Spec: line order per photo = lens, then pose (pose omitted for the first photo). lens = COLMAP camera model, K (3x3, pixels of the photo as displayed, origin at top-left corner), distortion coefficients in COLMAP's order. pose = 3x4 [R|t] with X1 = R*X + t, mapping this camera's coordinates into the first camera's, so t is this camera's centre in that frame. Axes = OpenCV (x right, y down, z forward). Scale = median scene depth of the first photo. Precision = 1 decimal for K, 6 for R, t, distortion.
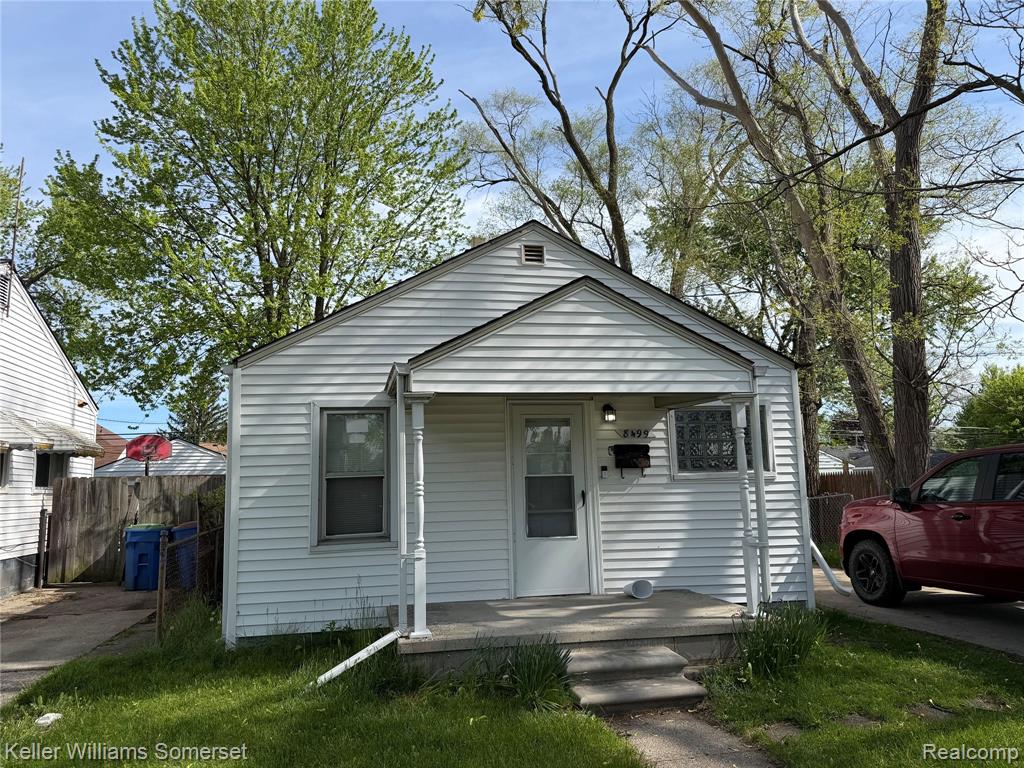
lens RADIAL K [[728.4, 0, 512.0], [0, 728.4, 384.0], [0, 0, 1]] dist [0.006028, -0.001365]
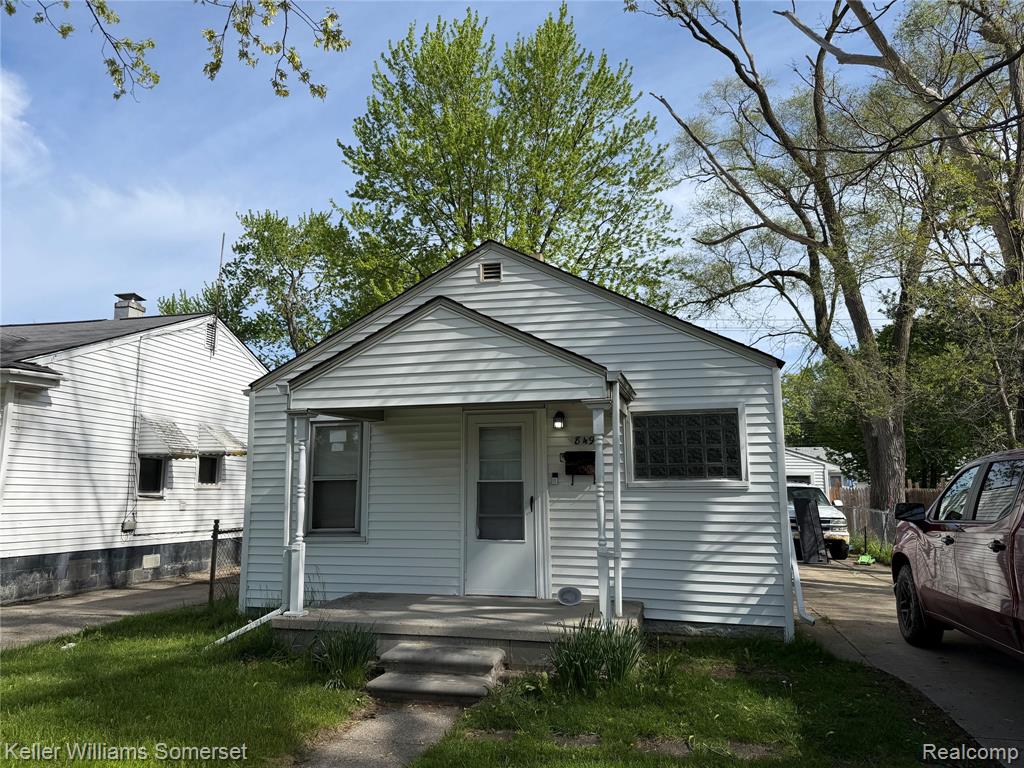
lens RADIAL K [[728.4, 0, 512.0], [0, 728.4, 384.0], [0, 0, 1]] dist [0.006028, -0.001365]
pose [[0.899809, -0.042557, -0.434204, 0.525069], [0.039951, 0.999087, -0.015131, 0.002001], [0.434451, -0.003731, 0.900688, 0.061692]]
